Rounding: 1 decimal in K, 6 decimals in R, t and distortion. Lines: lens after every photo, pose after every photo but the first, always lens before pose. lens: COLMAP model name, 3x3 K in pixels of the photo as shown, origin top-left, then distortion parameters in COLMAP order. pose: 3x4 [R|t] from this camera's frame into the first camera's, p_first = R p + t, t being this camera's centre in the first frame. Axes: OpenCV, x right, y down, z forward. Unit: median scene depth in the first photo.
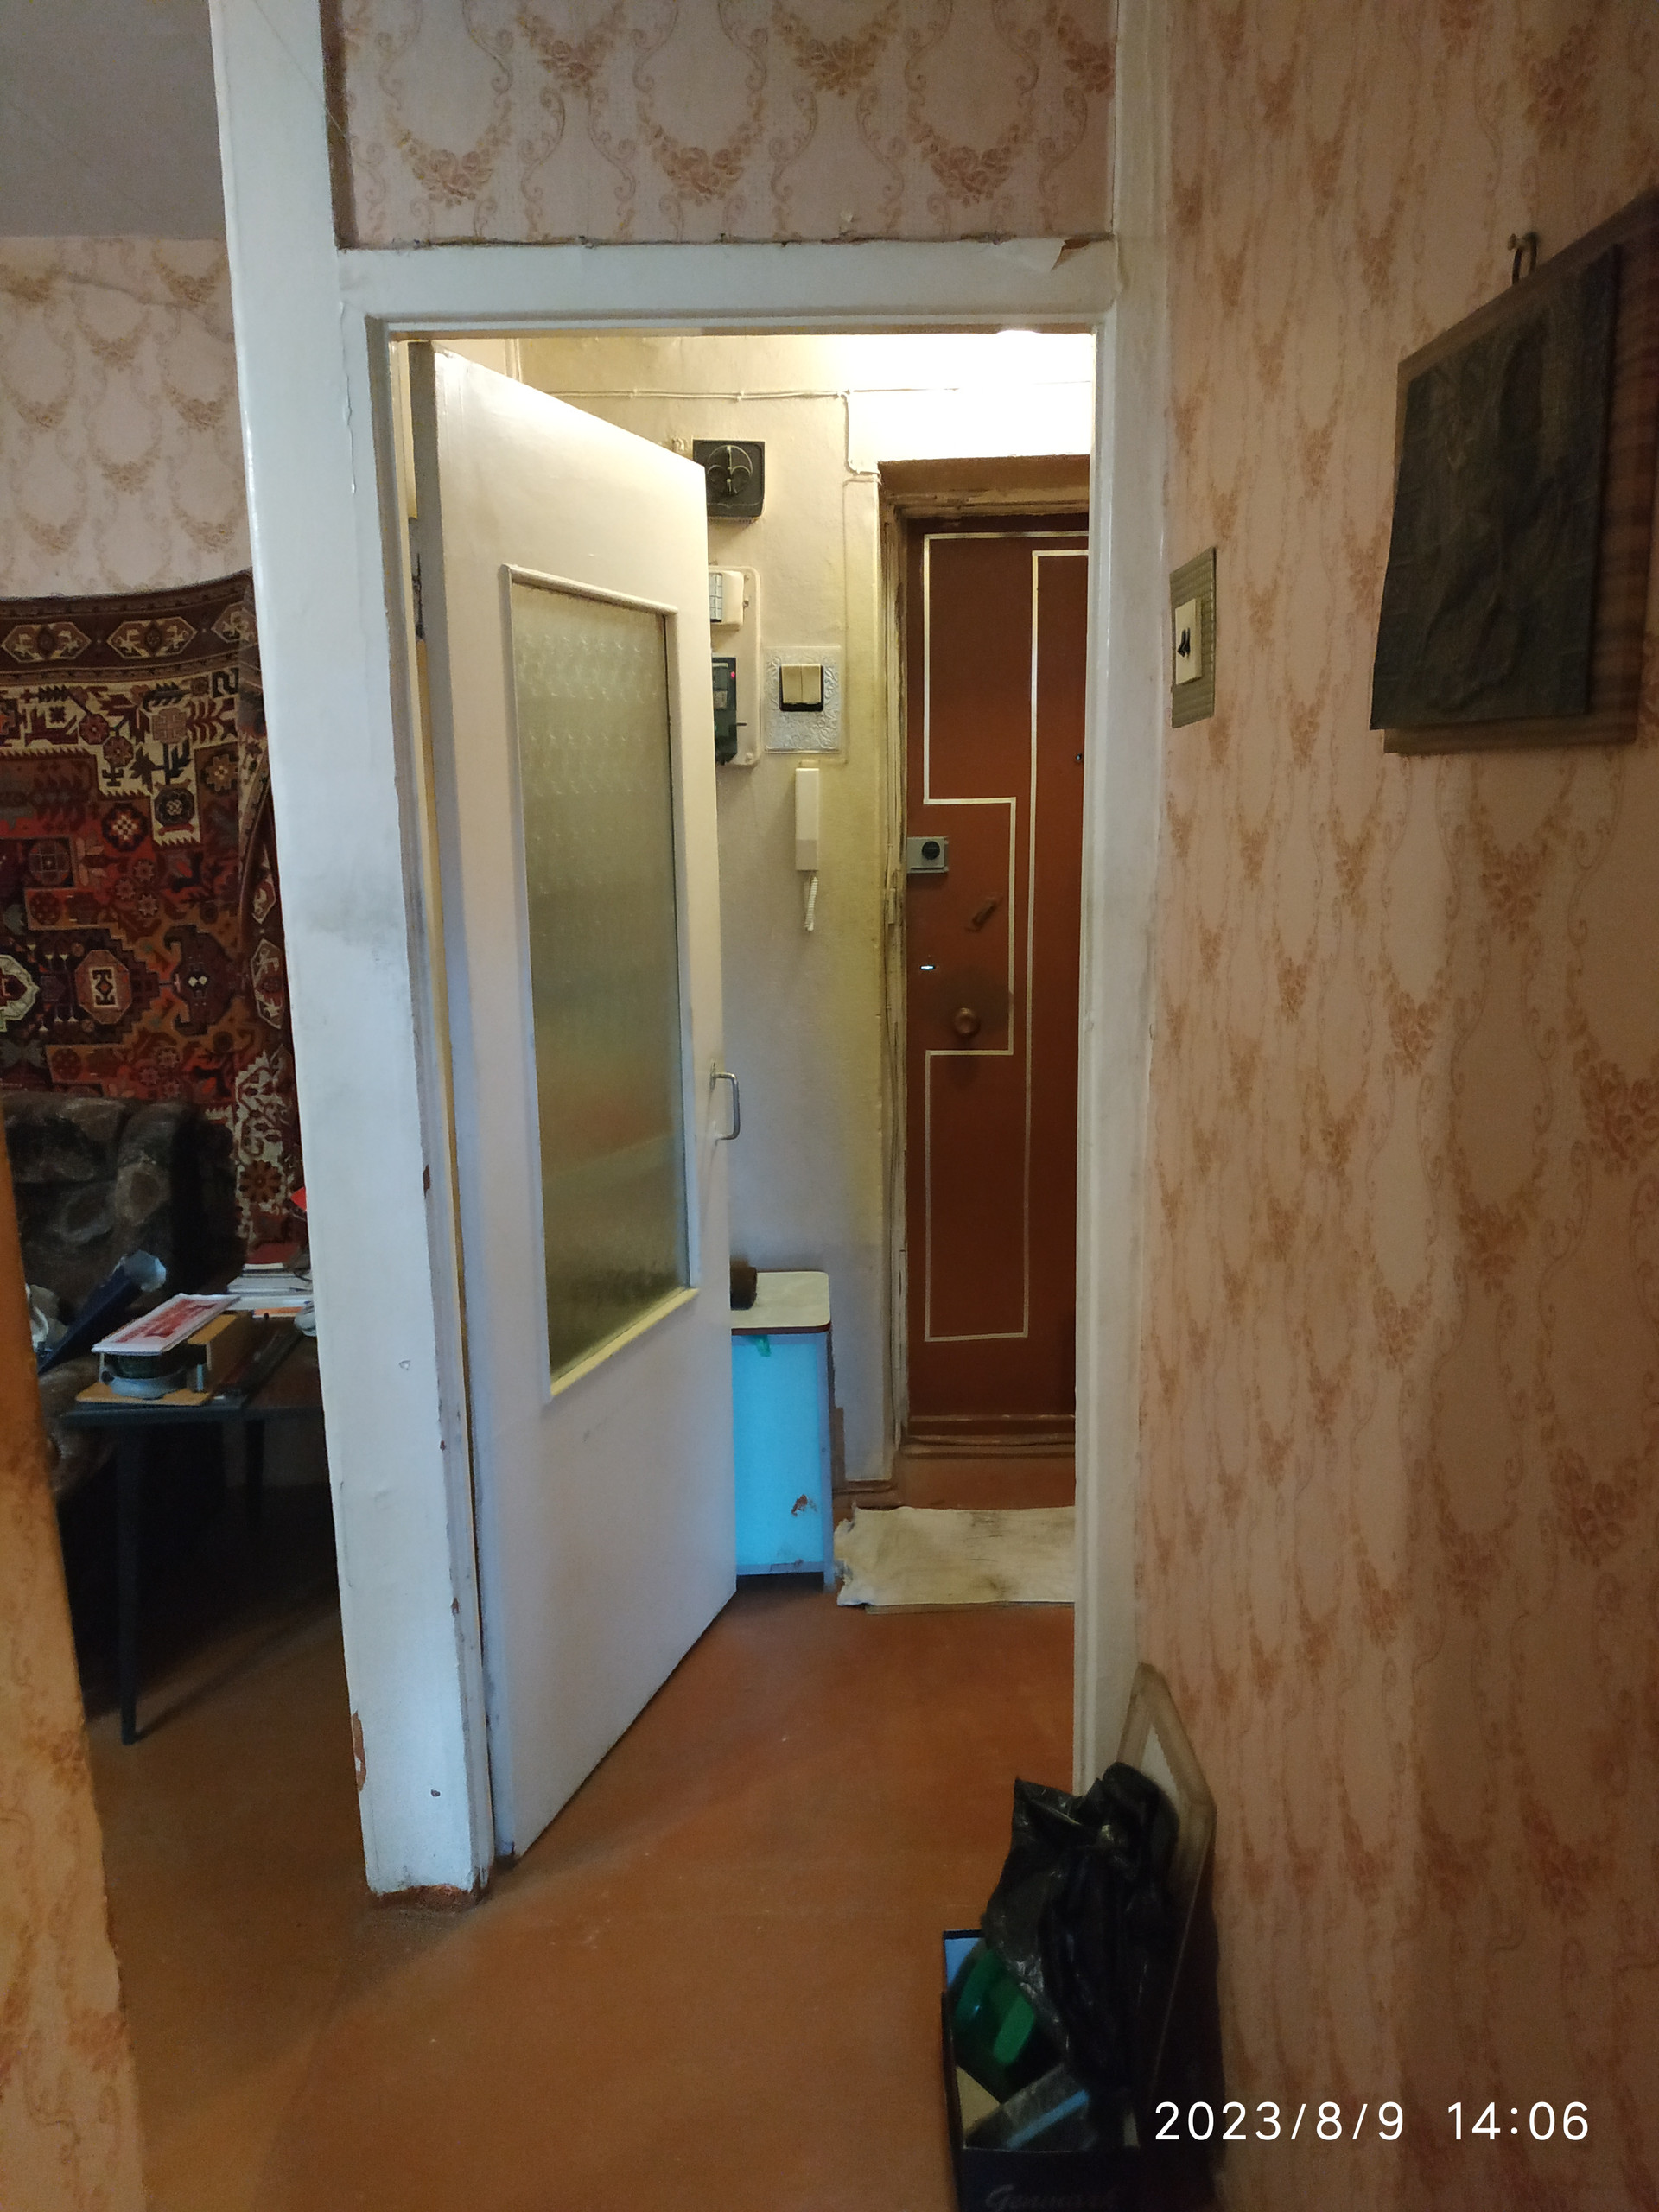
lens RADIAL K [[1587.6, 0, 829.5], [0, 1587.6, 1106.0], [0, 0, 1]] dist [-0.018263, -0.004256]
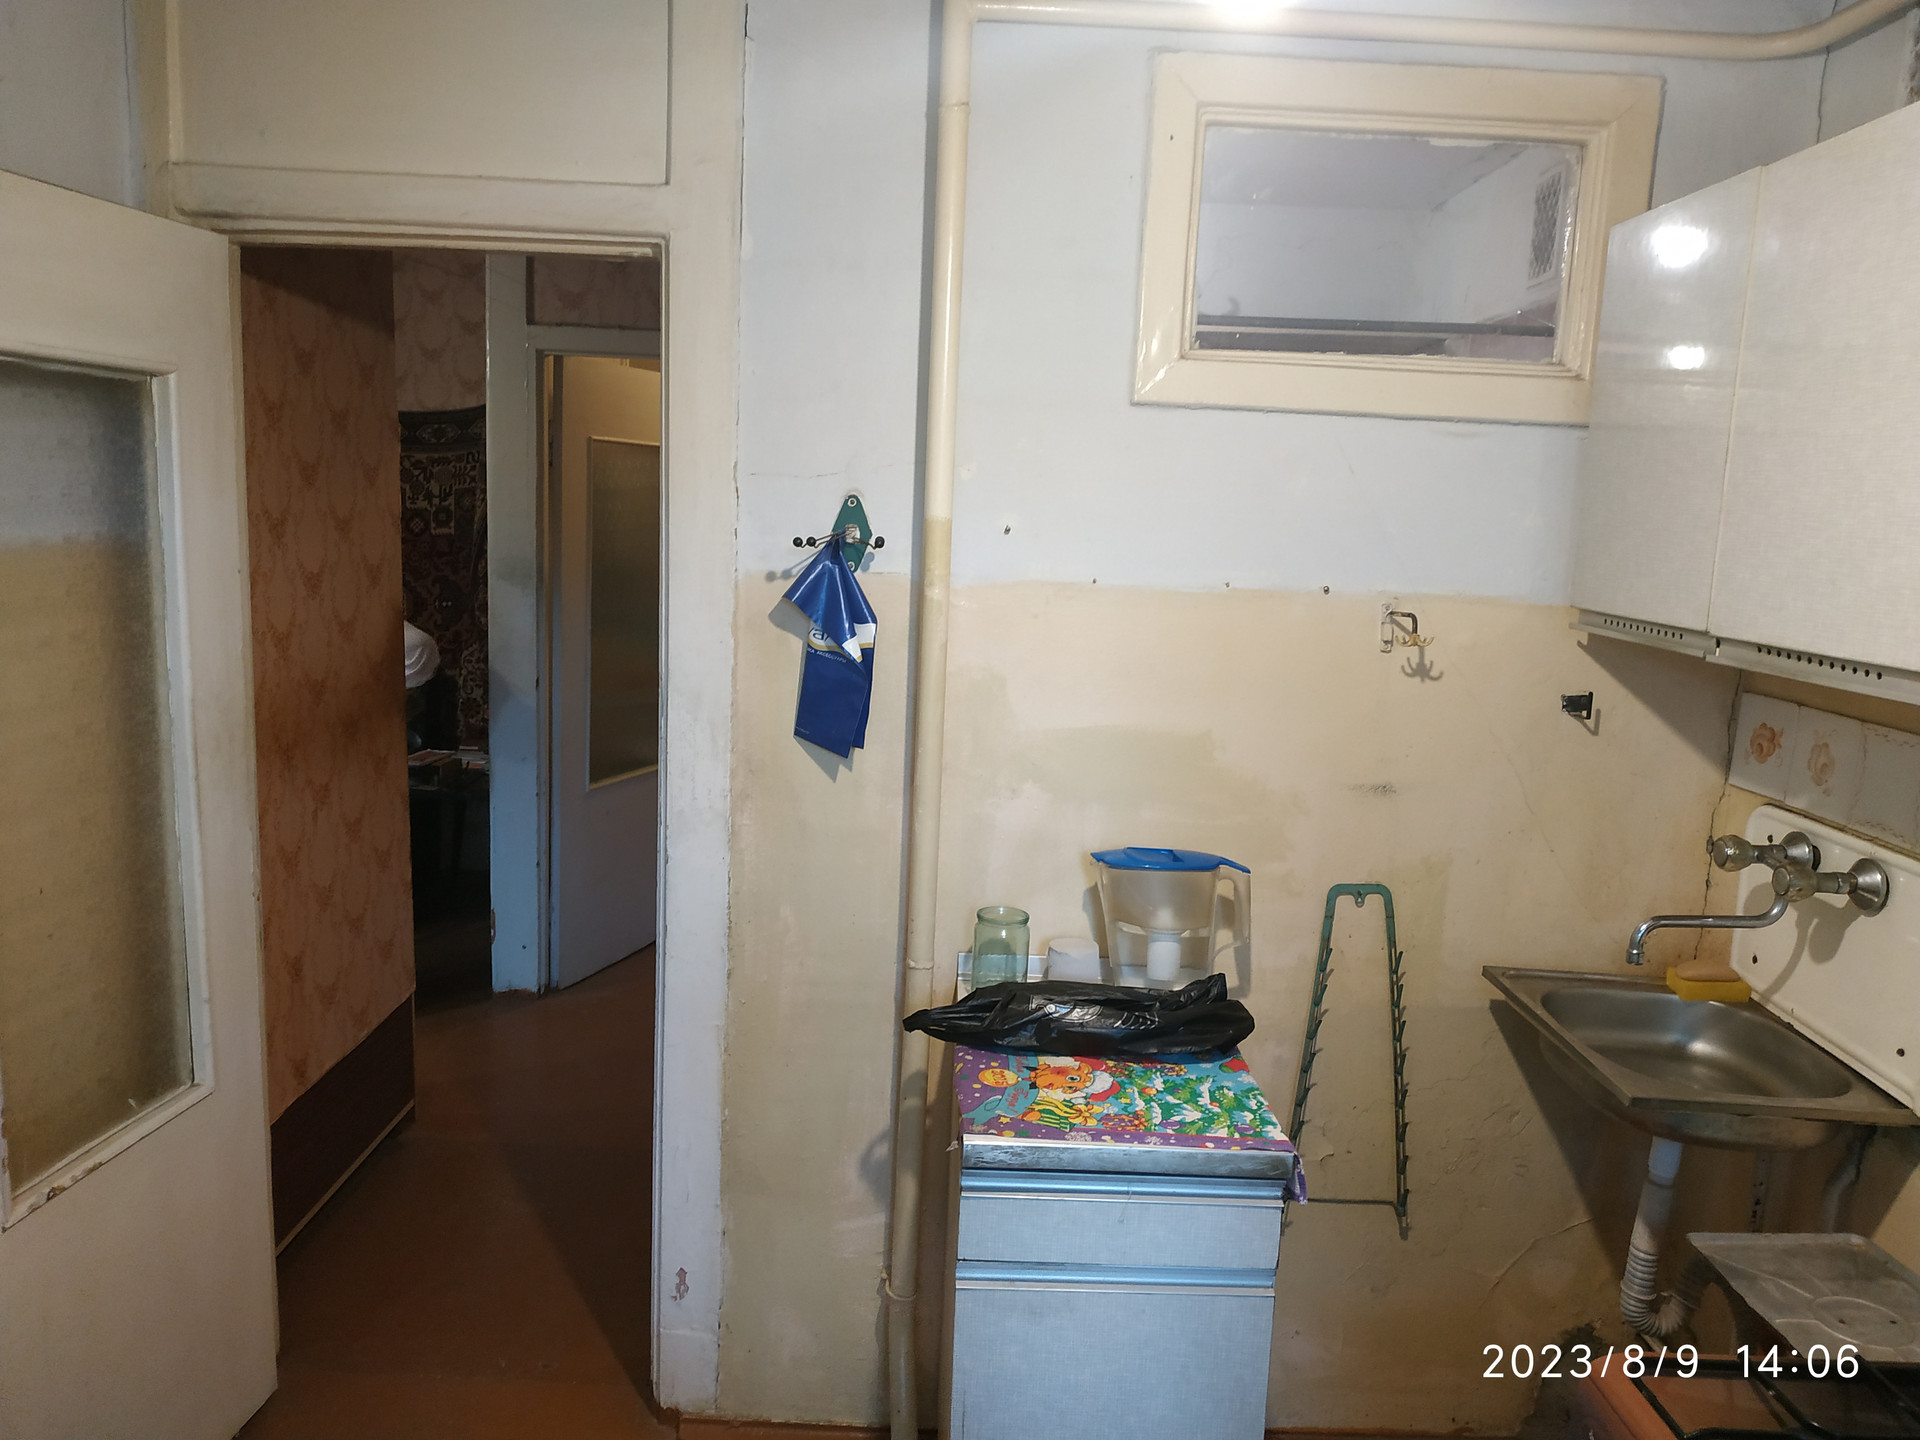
lens RADIAL K [[1378.0, 0, 960.0], [0, 1378.0, 720.0], [0, 0, 1]] dist [-0.018263, -0.004256]
pose [[0.997880, 0.064750, -0.006580, 0.272309], [-0.064958, 0.997122, -0.039089, 0.095034], [0.004031, 0.039434, 0.999214, -0.737363]]
